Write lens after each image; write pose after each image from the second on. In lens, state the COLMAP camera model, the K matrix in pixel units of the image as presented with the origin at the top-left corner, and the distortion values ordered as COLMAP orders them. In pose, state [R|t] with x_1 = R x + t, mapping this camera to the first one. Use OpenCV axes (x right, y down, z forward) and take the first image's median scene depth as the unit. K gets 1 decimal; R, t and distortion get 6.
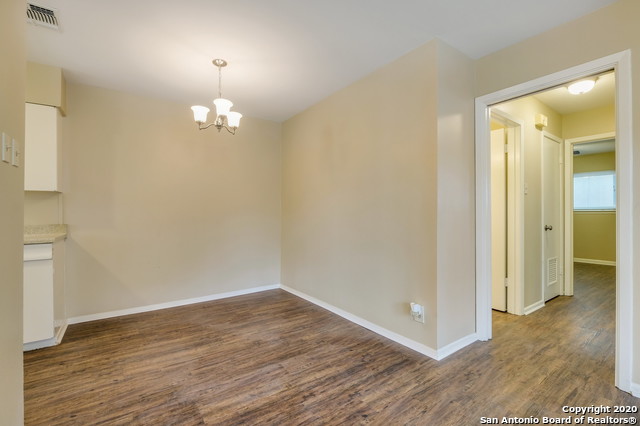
lens RADIAL K [[287.3, 0, 320.0], [0, 287.3, 213.0], [0, 0, 1]] dist [-0.003724, -0.000195]
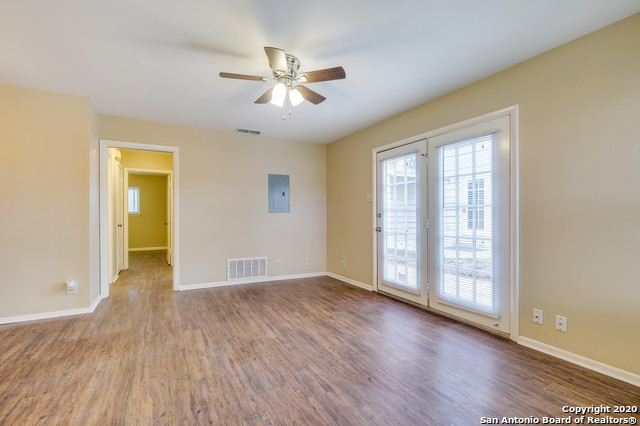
lens RADIAL K [[287.3, 0, 320.0], [0, 287.3, 213.0], [0, 0, 1]] dist [-0.003724, -0.000195]
pose [[0.115255, 0.007482, 0.993308, -0.939377], [0.003754, 0.999961, -0.007968, 0.004211], [-0.993329, 0.004647, 0.115223, -0.368265]]
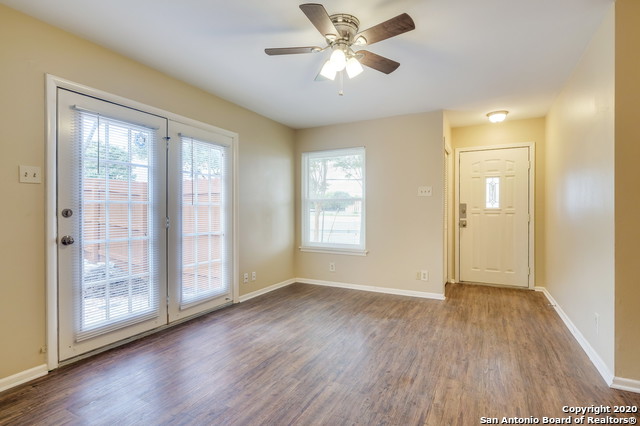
lens RADIAL K [[318.1, 0, 313.4], [0, 318.1, 209.5], [0, 0, 1]] dist [-0.003585, -0.000686]
pose [[-0.899507, -0.000852, -0.436906, 0.685830], [0.000517, 0.999995, -0.003015, -0.002825], [0.436906, -0.002938, -0.899502, 0.773170]]
